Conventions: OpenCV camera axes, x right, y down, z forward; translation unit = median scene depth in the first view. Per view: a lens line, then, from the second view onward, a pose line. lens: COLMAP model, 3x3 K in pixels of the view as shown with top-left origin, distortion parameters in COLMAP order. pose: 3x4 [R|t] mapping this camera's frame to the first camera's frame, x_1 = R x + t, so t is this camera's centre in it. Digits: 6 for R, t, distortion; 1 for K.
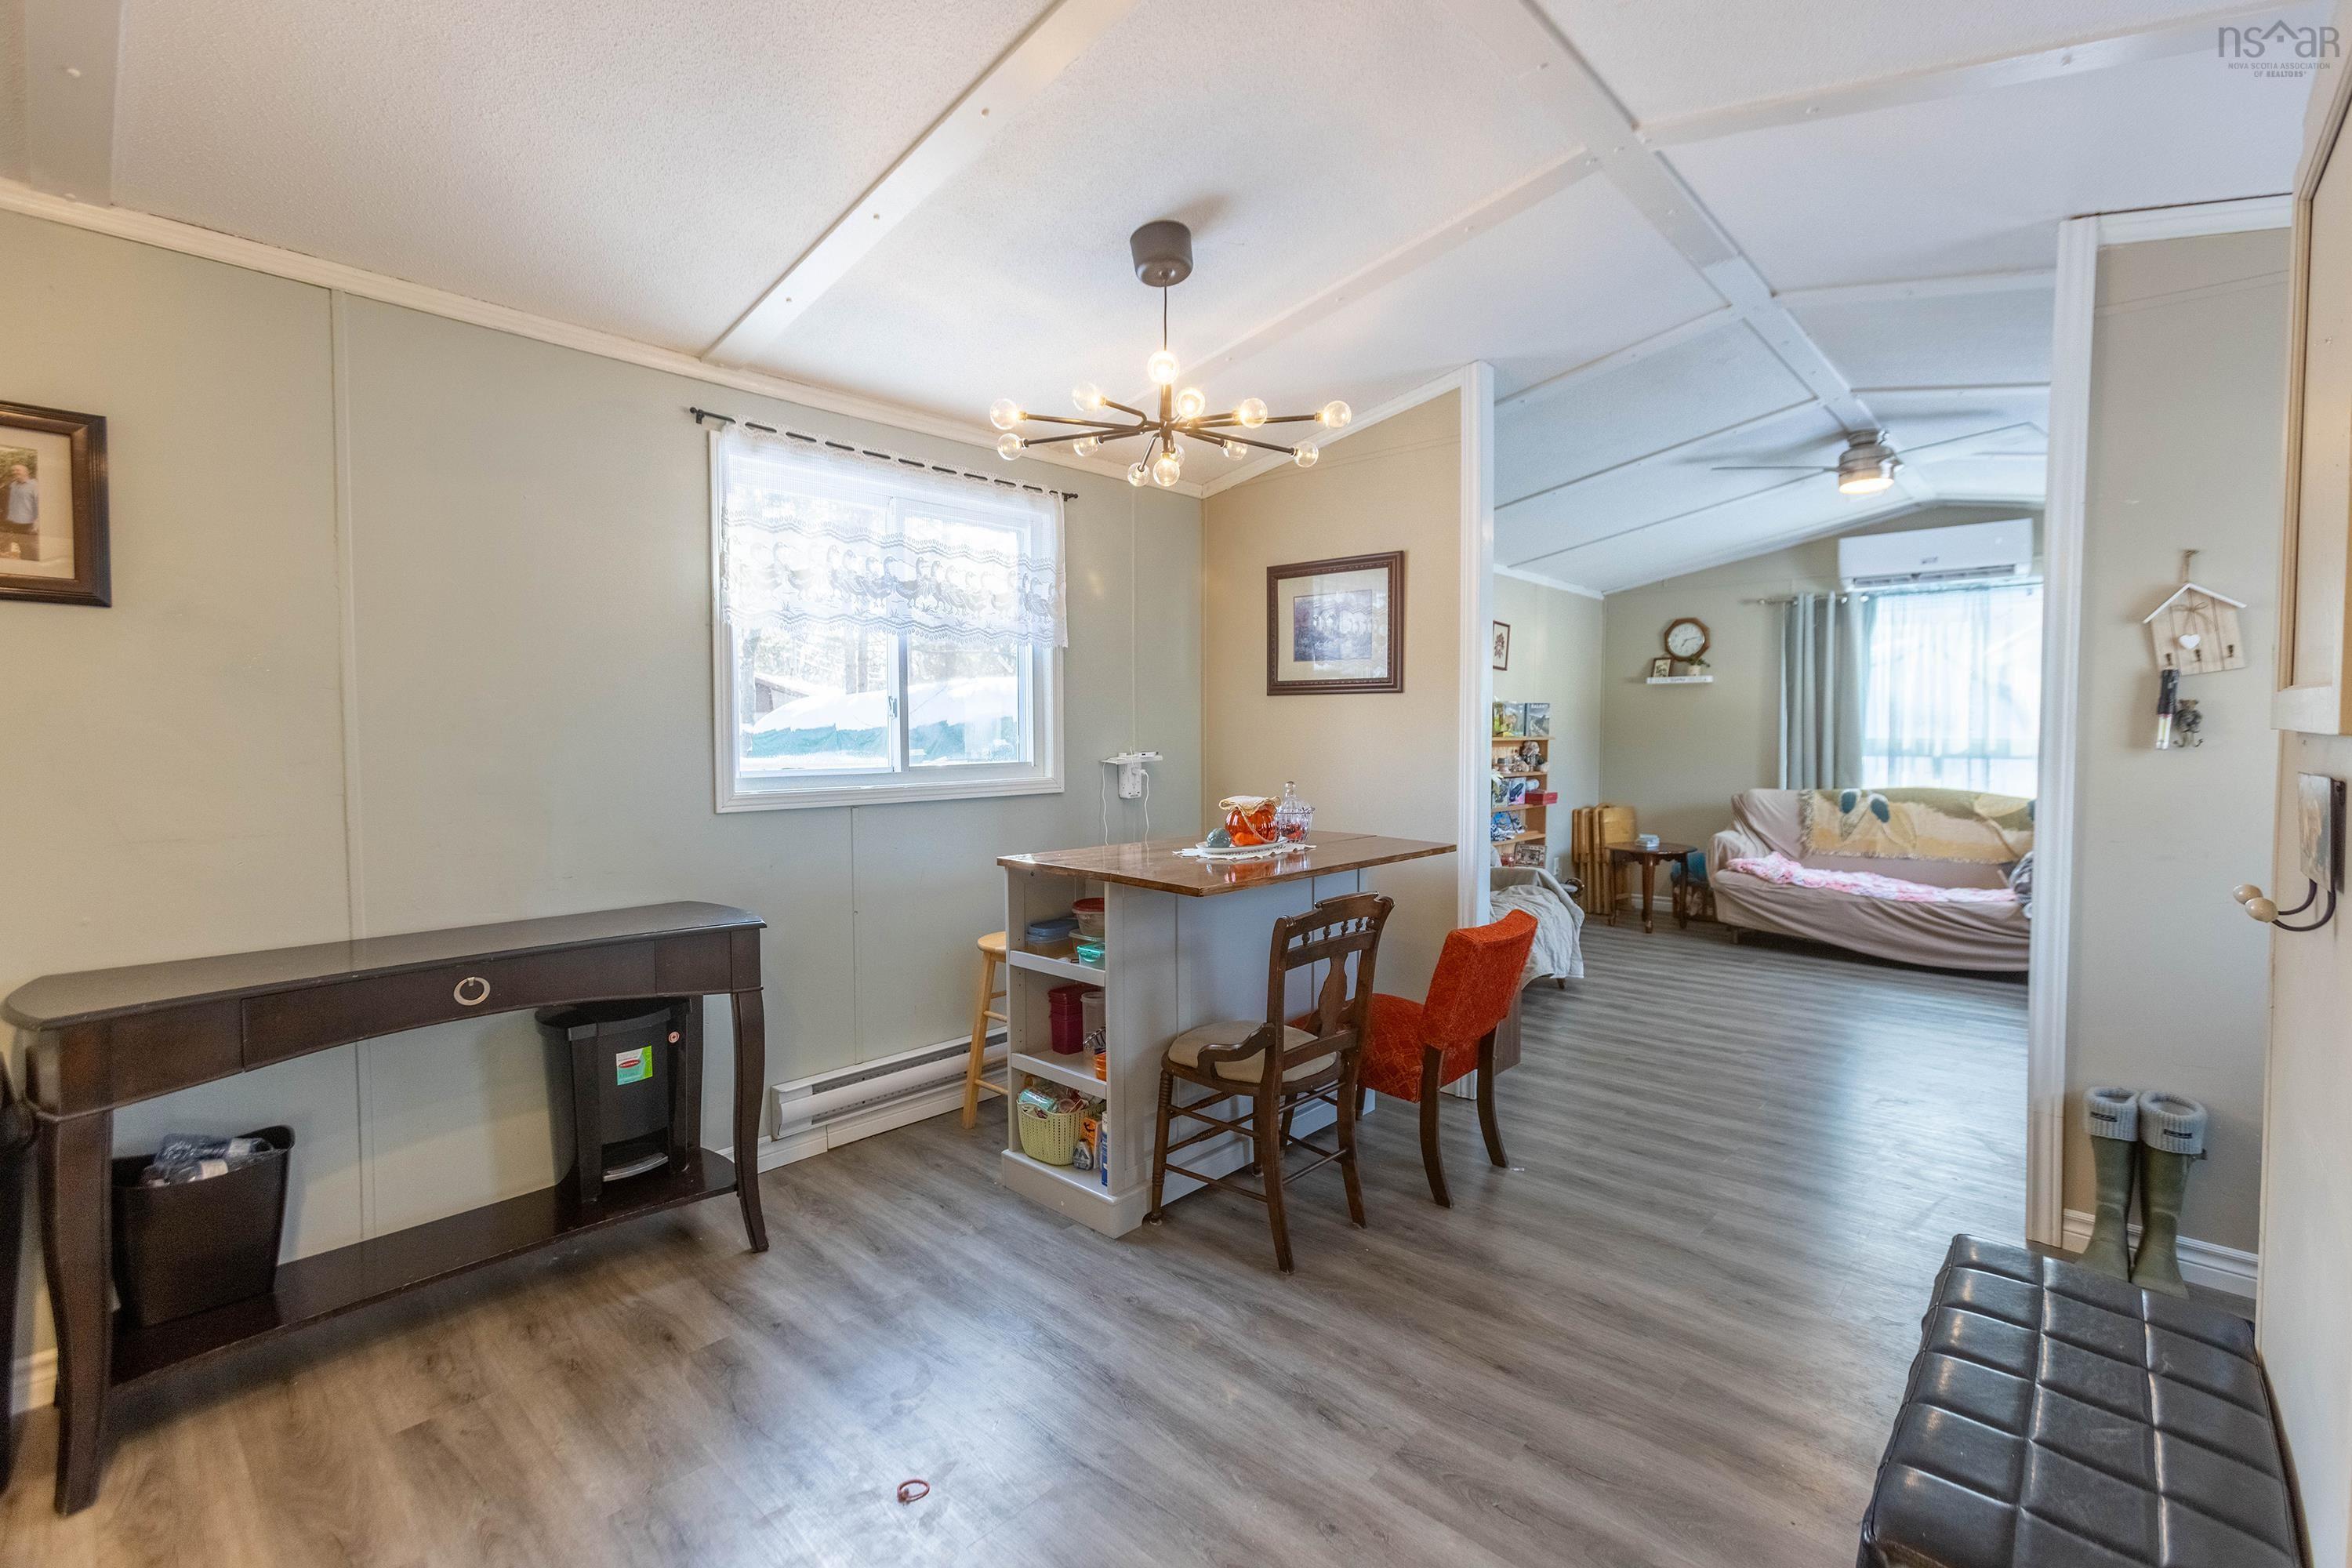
lens RADIAL K [[1043.4, 0, 1179.8], [0, 1043.4, 770.2], [0, 0, 1]] dist [-0.019928, 0.013351]
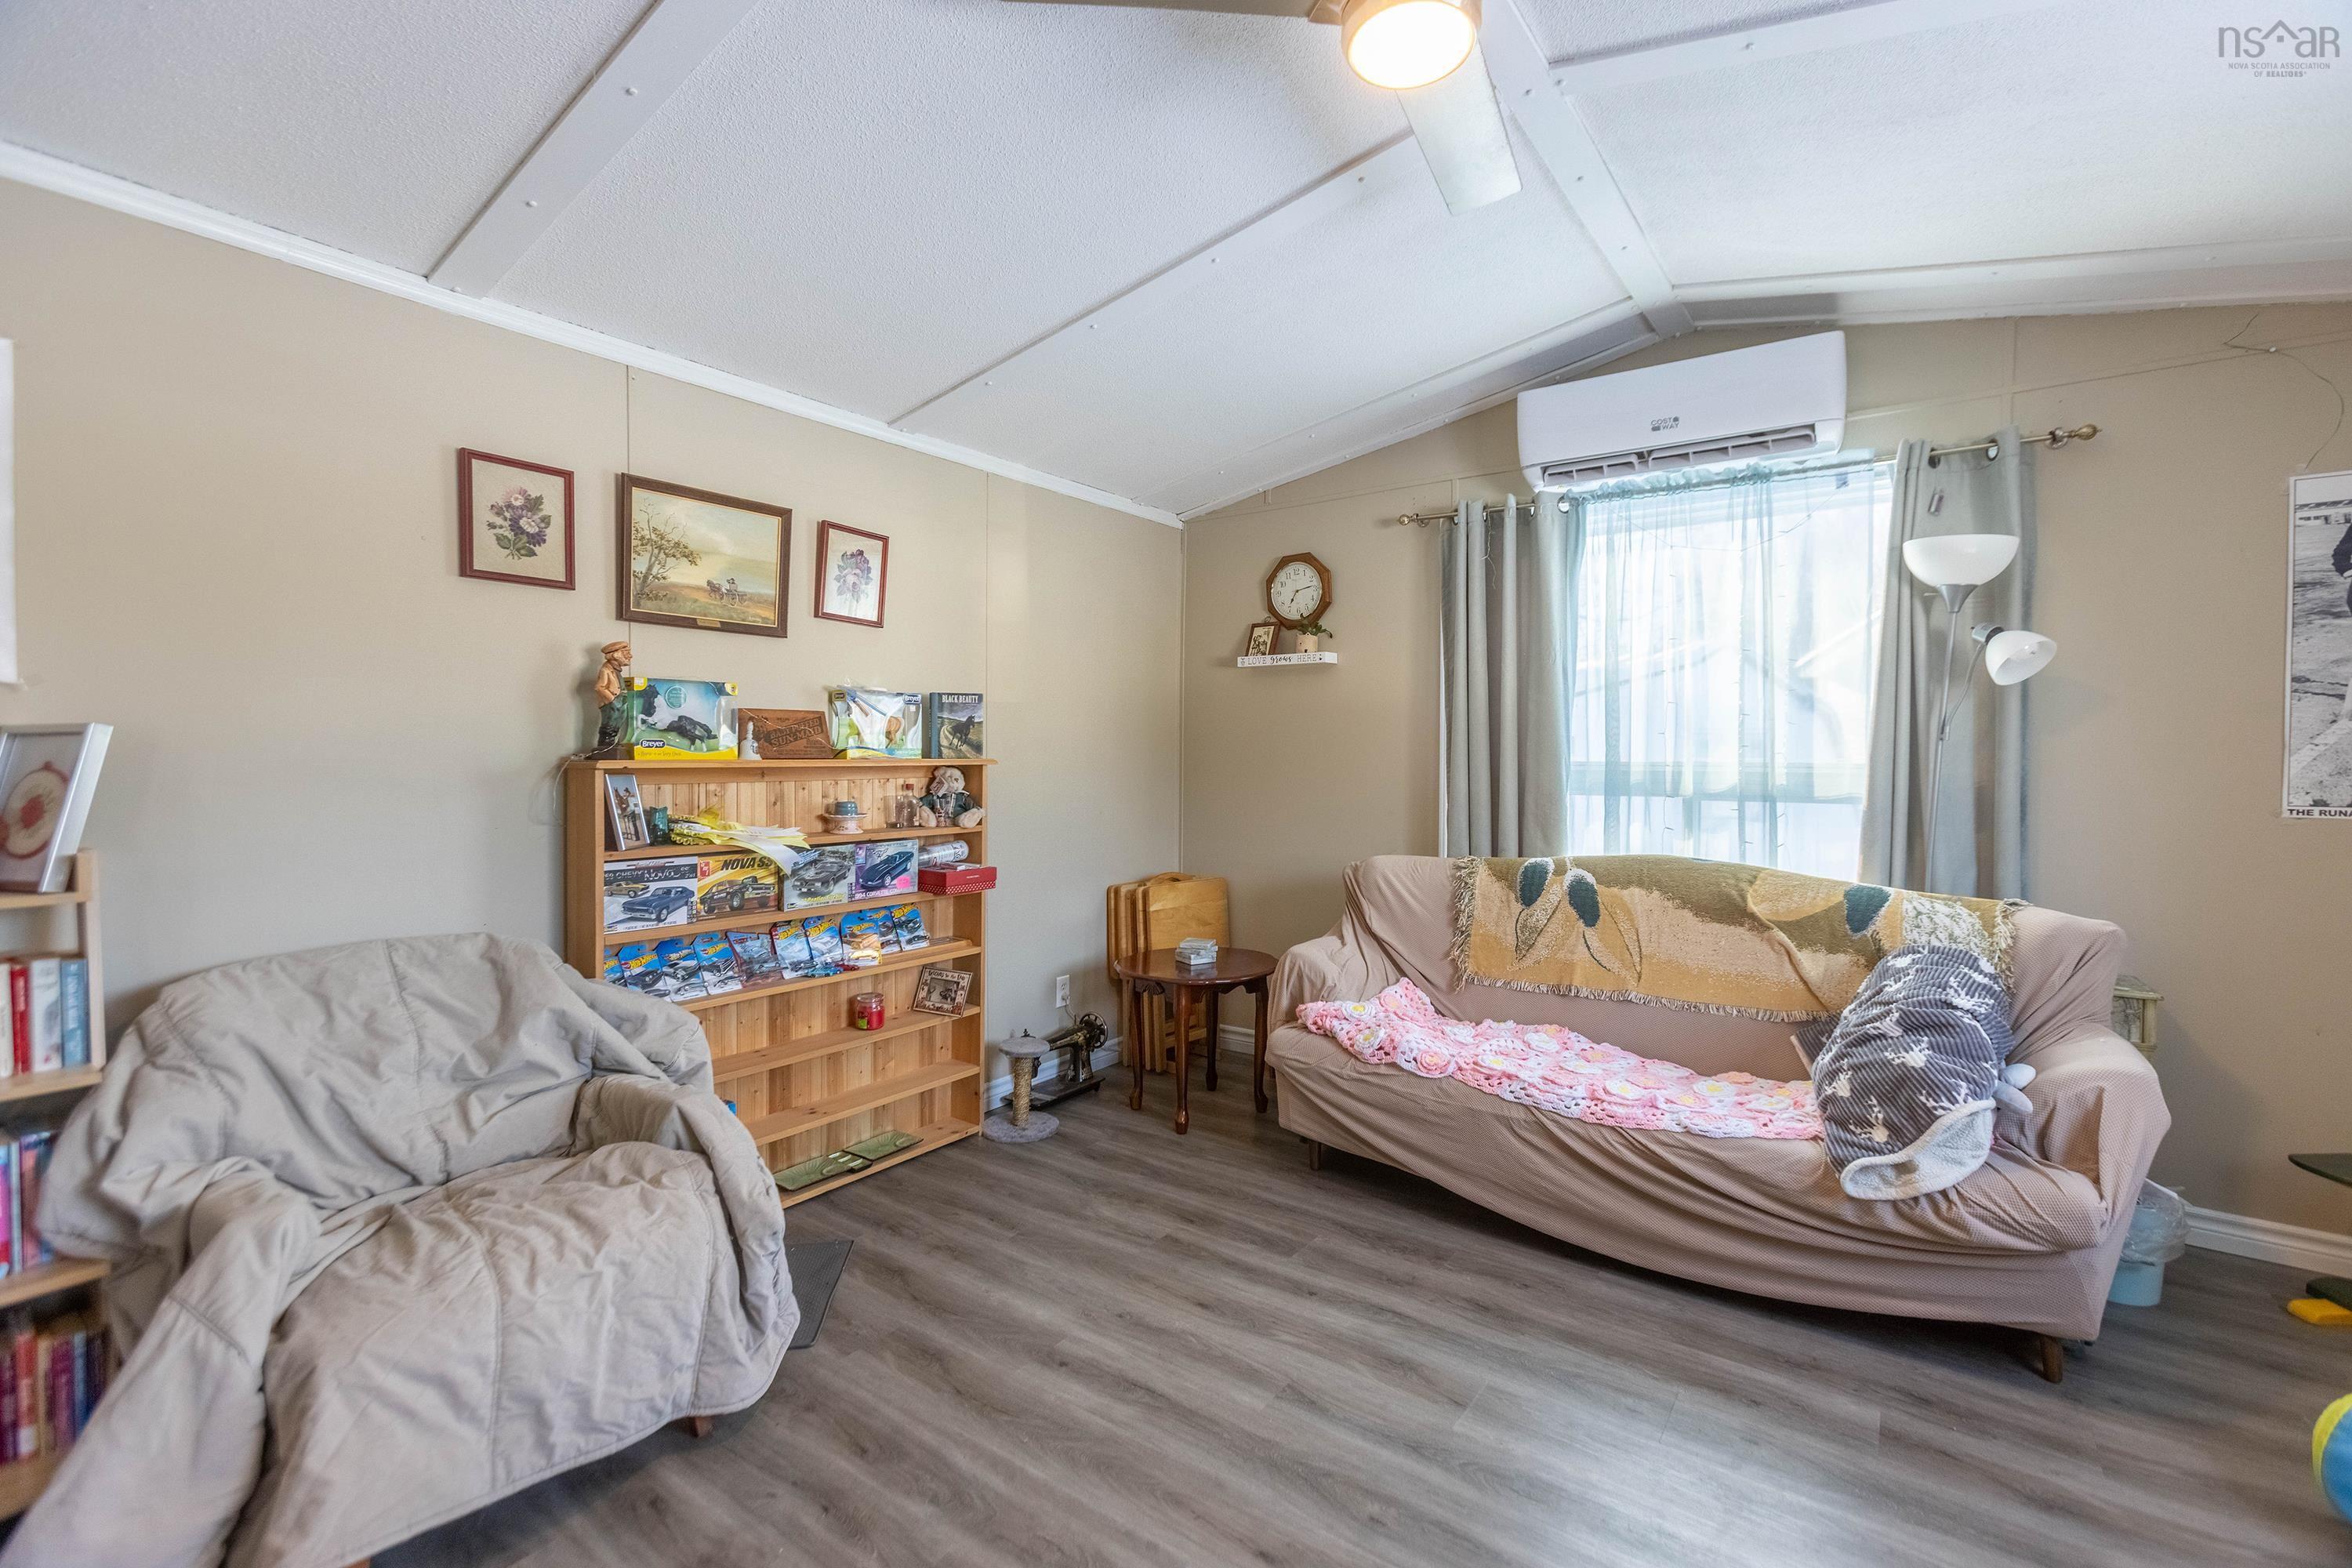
lens RADIAL K [[1043.4, 0, 1179.8], [0, 1043.4, 770.2], [0, 0, 1]] dist [-0.019928, 0.013351]
pose [[0.992790, -0.000253, 0.119866, 0.398188], [0.002513, 0.999822, -0.018698, -0.016956], [-0.119840, 0.018865, 0.992614, 0.488896]]
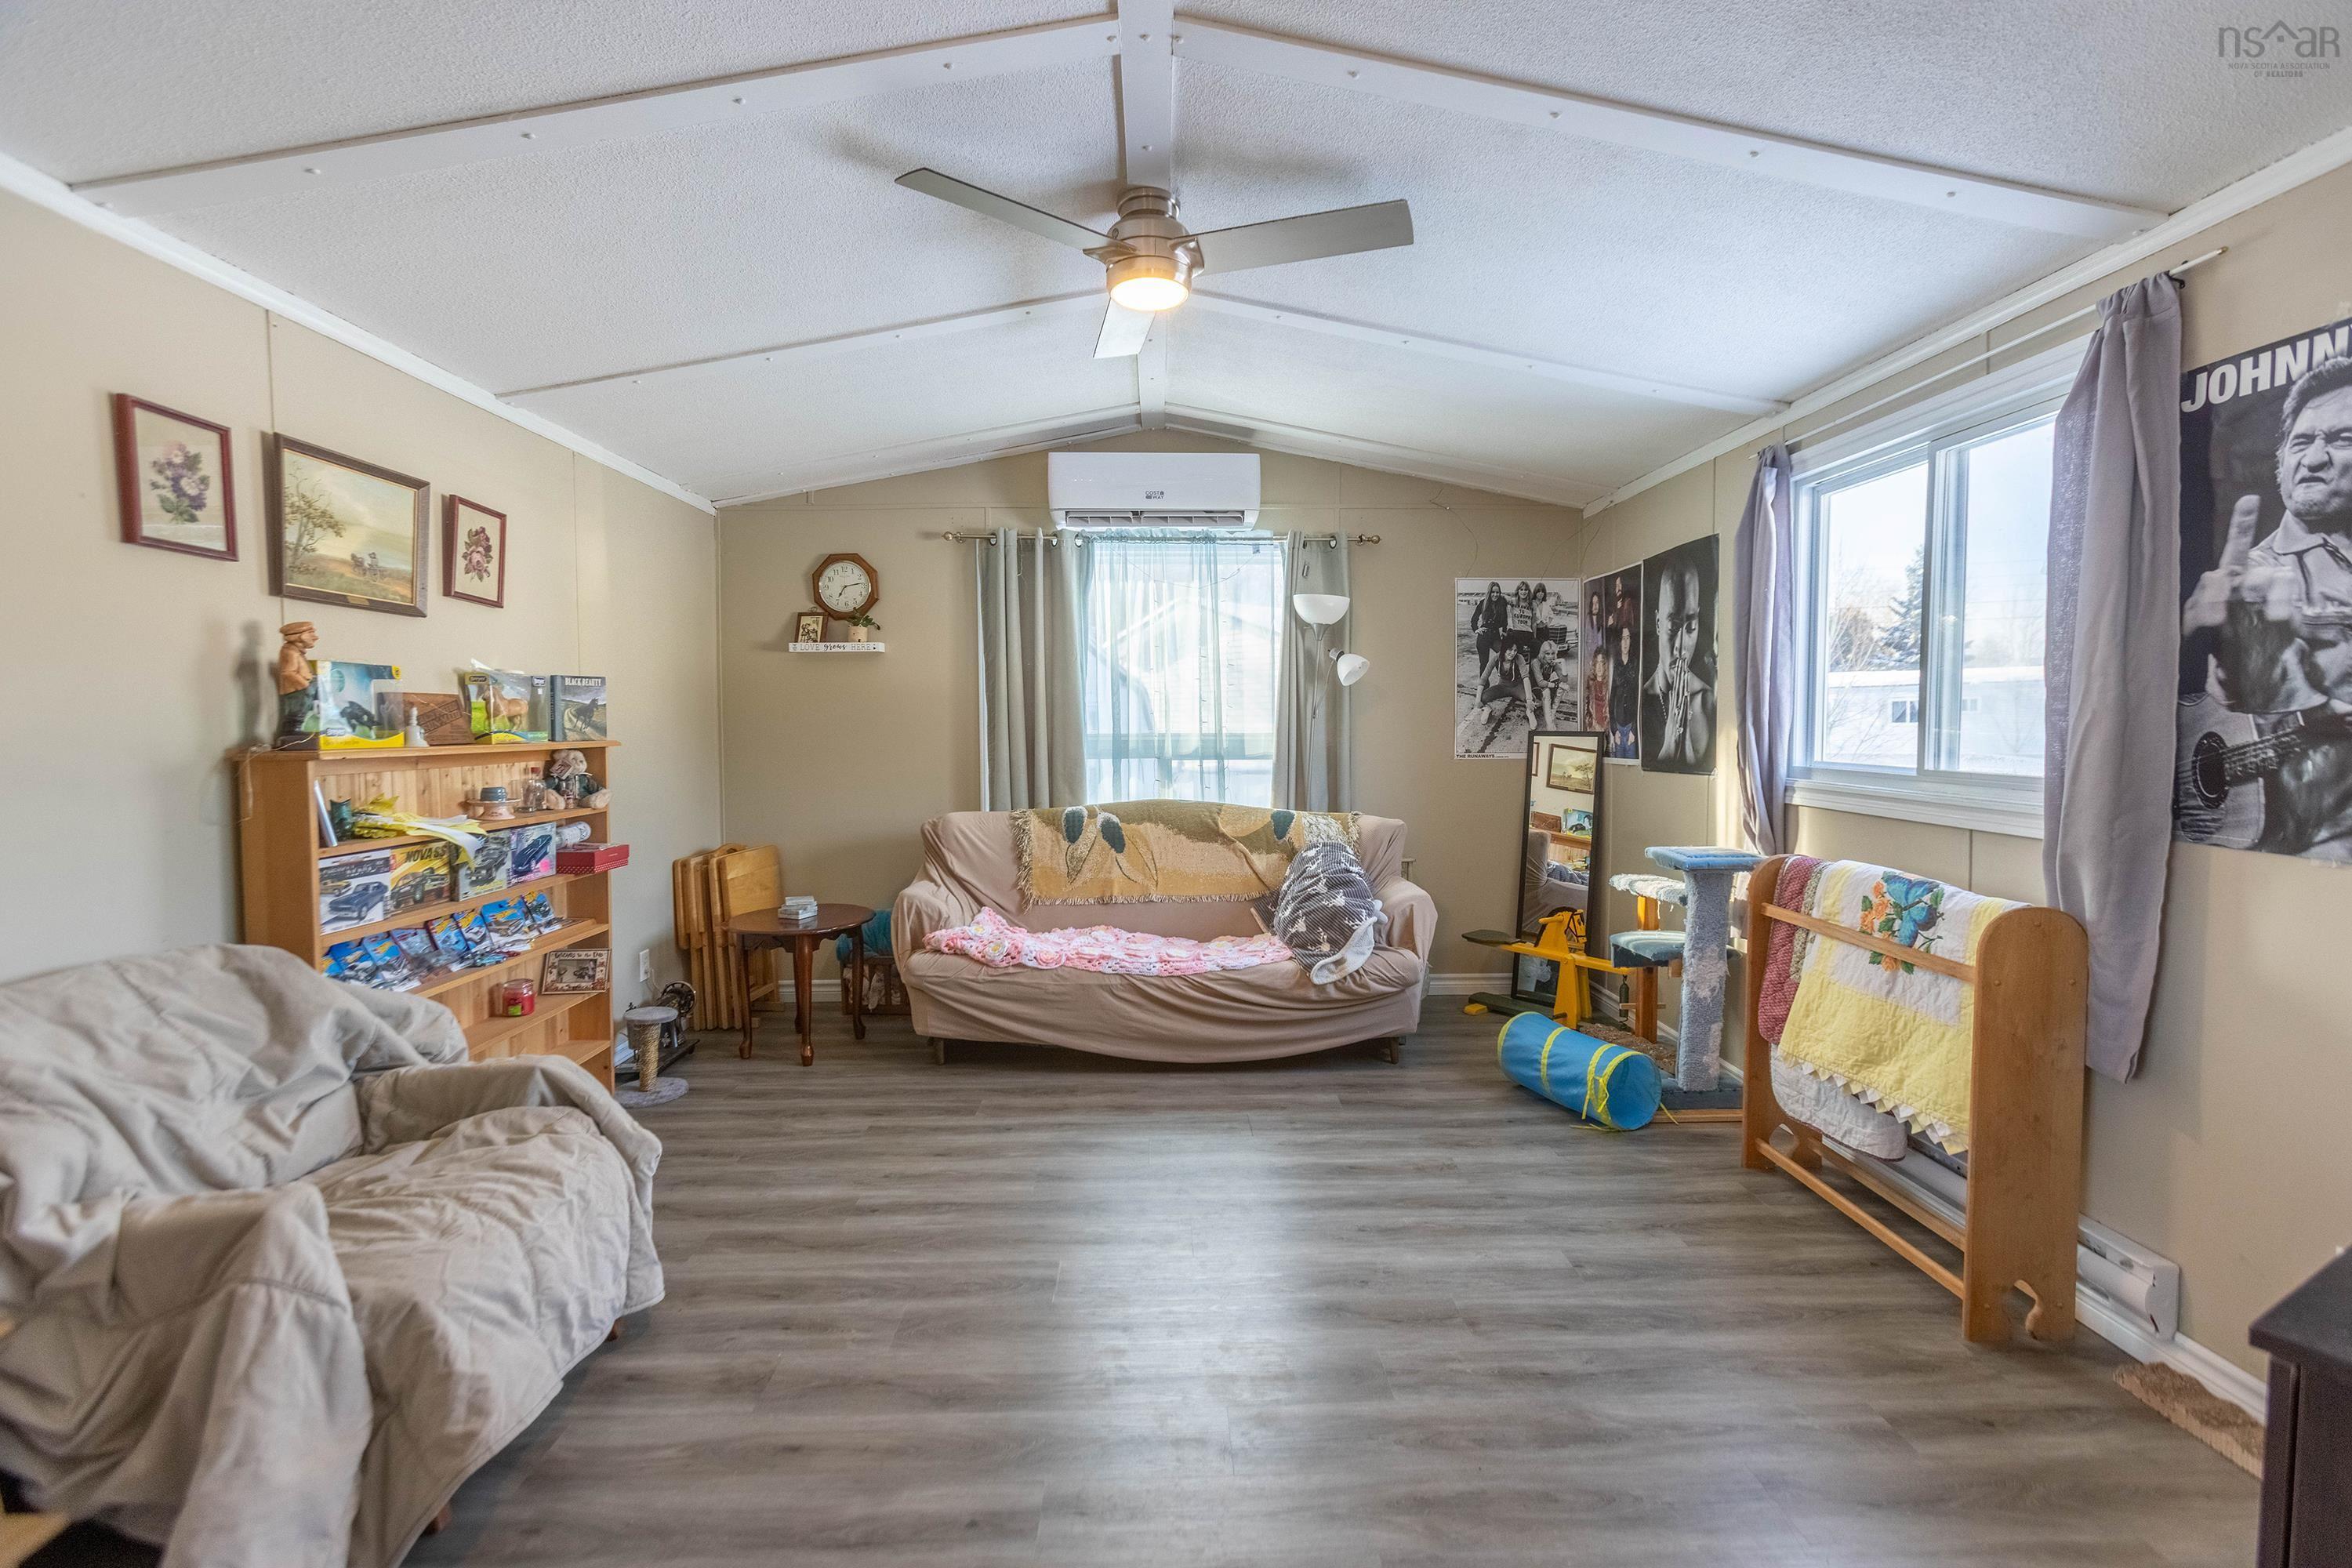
lens RADIAL K [[1052.2, 0, 1192.4], [0, 1052.2, 774.0], [0, 0, 1]] dist [-0.011520, 0.000748]
pose [[0.712156, -0.040073, 0.700877, 0.198059], [0.031047, 0.999190, 0.025583, -0.020116], [-0.701334, 0.003542, 0.712824, 0.425819]]
